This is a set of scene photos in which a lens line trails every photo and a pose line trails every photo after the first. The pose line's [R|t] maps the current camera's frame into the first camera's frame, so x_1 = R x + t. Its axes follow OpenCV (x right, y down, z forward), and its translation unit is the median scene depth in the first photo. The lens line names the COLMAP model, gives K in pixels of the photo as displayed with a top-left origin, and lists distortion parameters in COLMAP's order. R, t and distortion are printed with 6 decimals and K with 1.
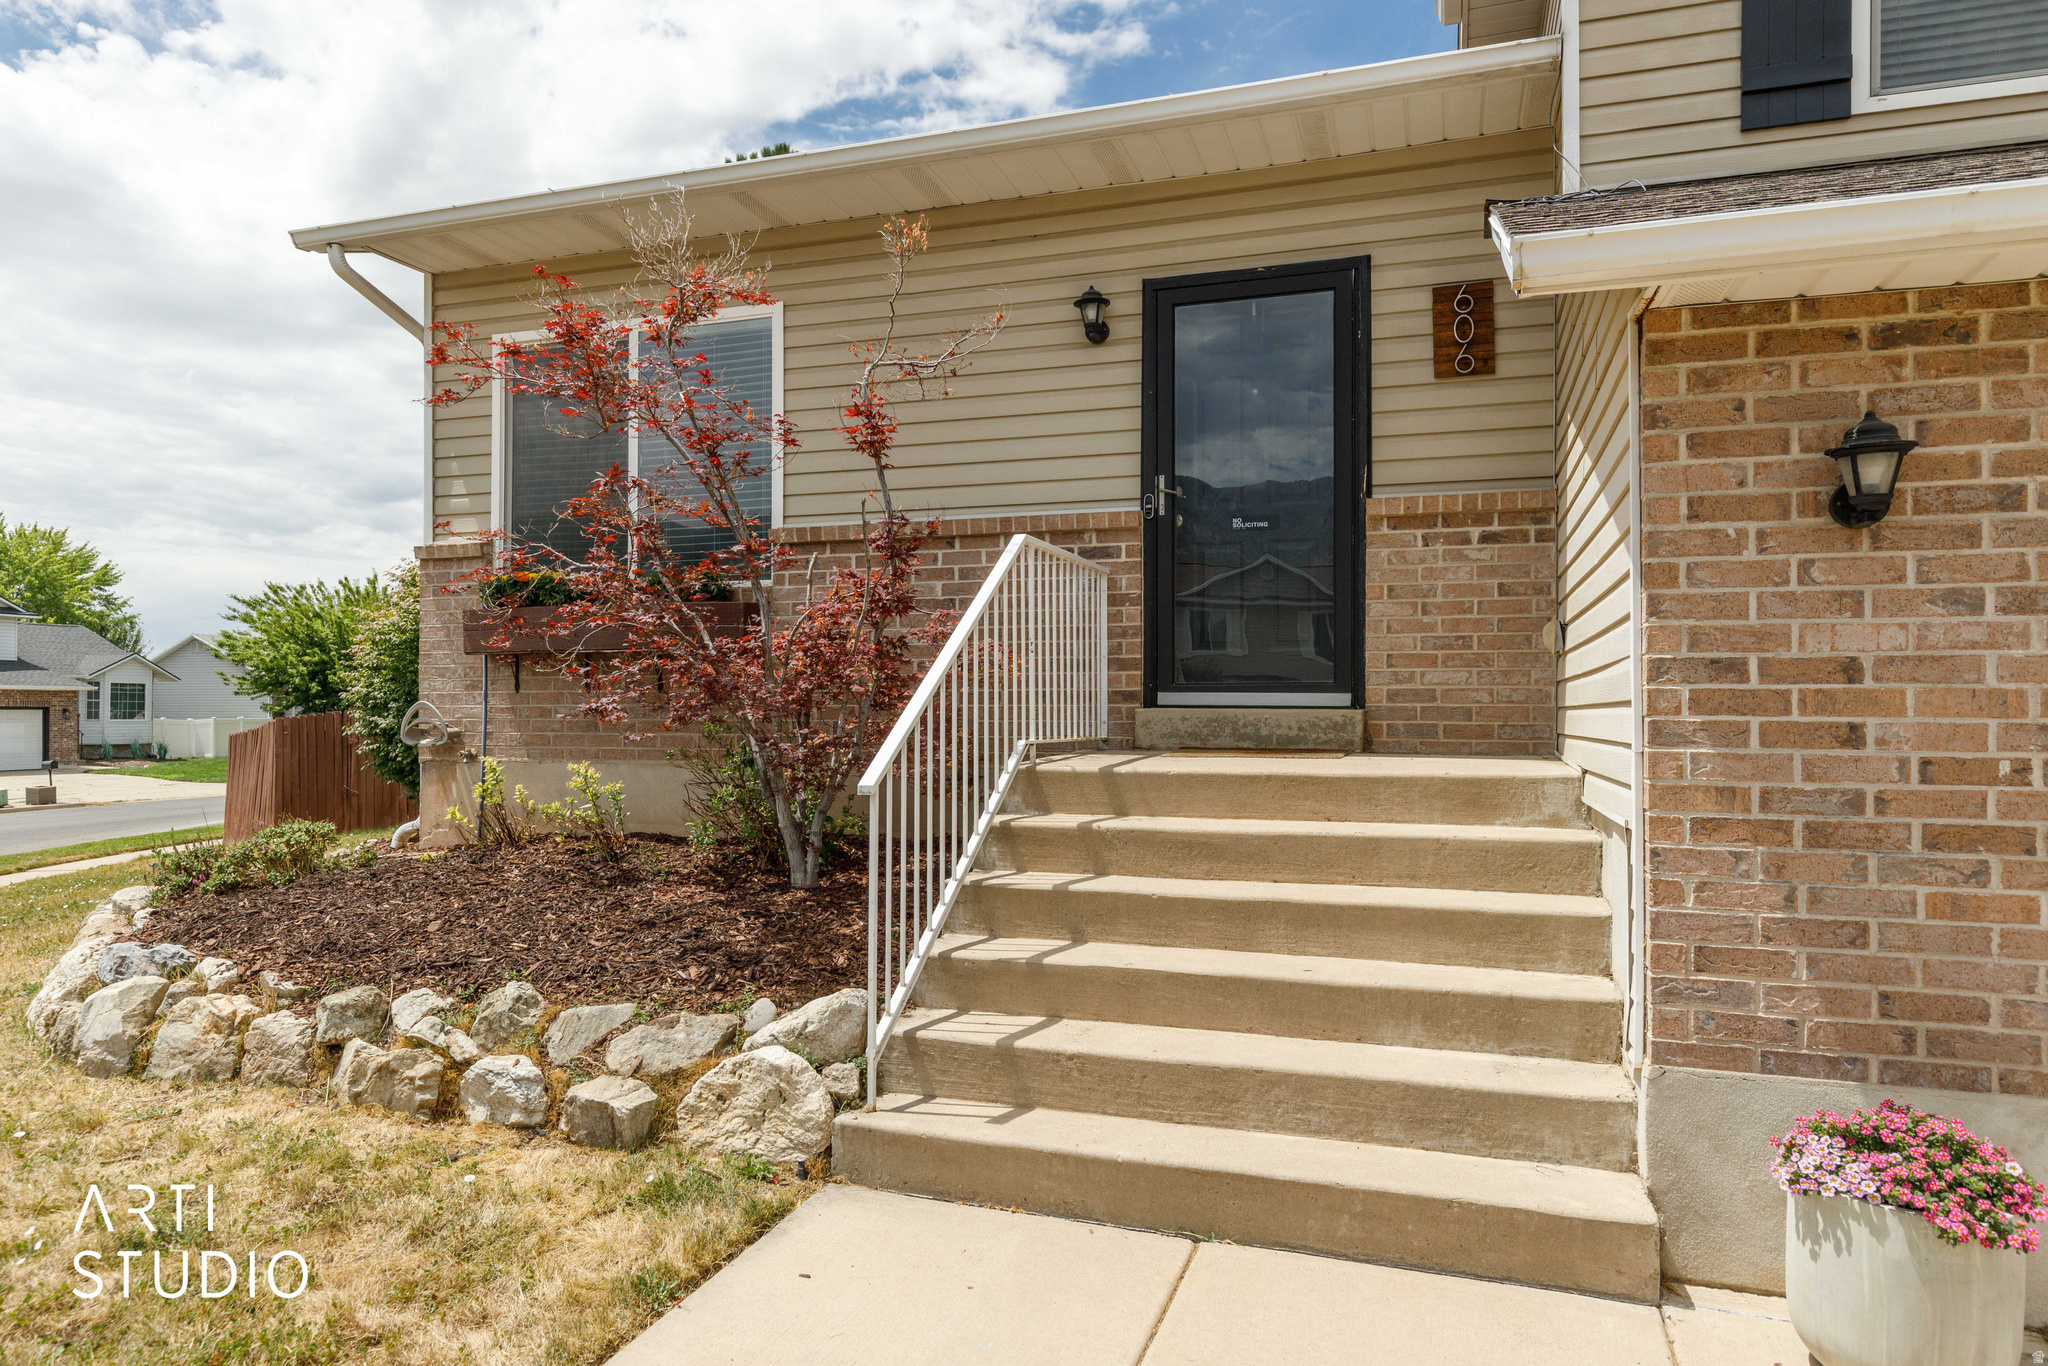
lens RADIAL K [[1312.5, 0, 957.8], [0, 1312.5, 693.2], [0, 0, 1]] dist [0.008220, -0.000316]
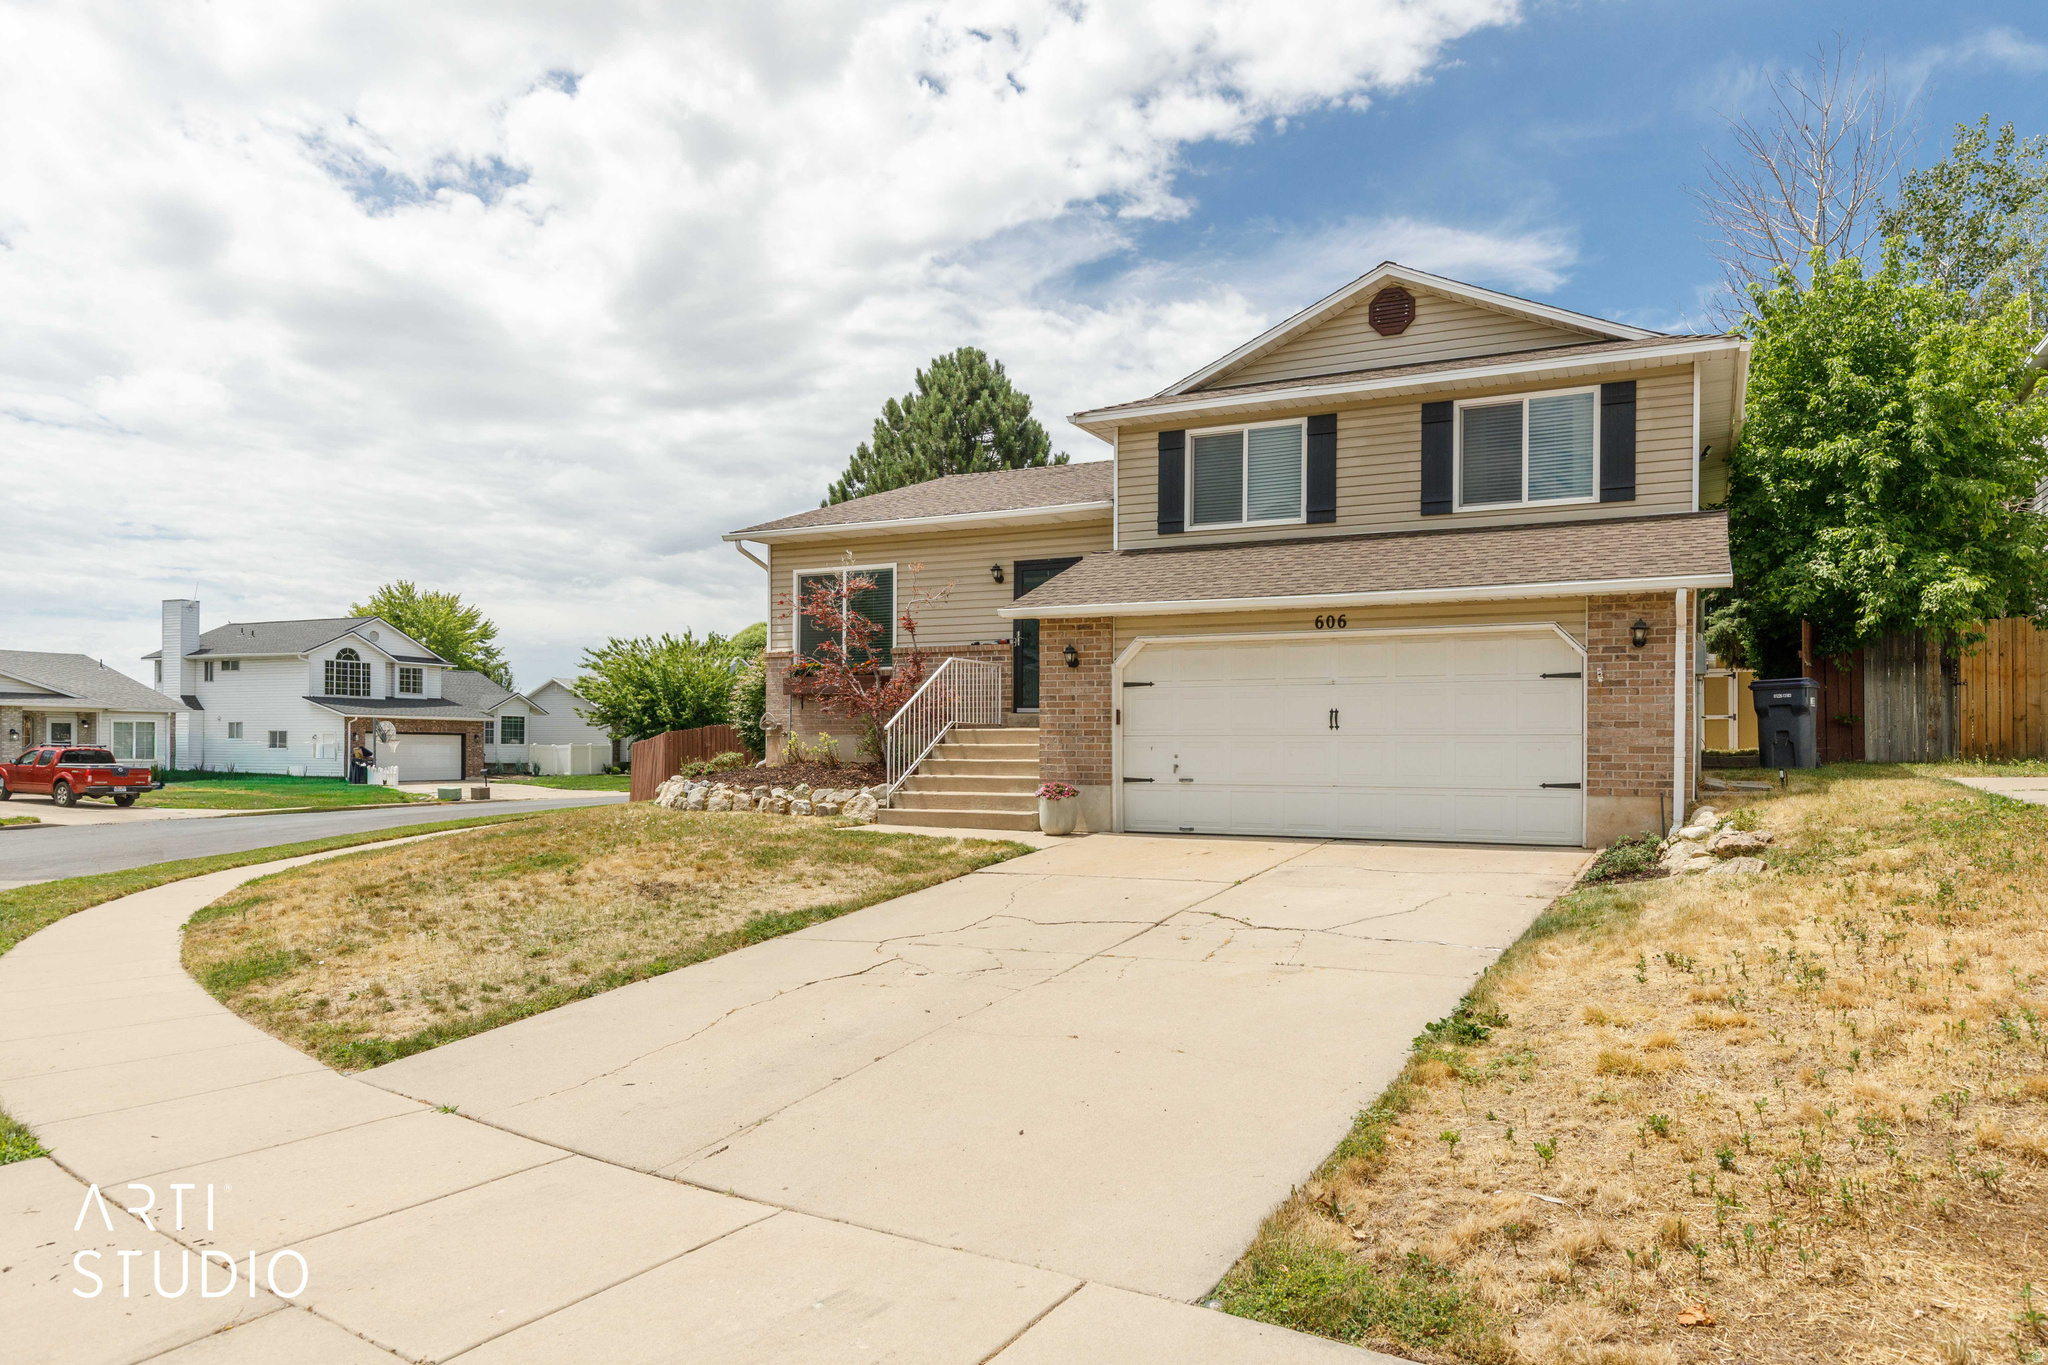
lens RADIAL K [[1378.7, 0, 1024.5], [0, 1378.7, 758.2], [0, 0, 1]] dist [-0.001498, -0.000270]
pose [[0.987449, 0.004028, -0.157888, 0.668366], [-0.001065, 0.999822, 0.018843, 0.055326], [0.157936, -0.018439, 0.987277, -2.050118]]
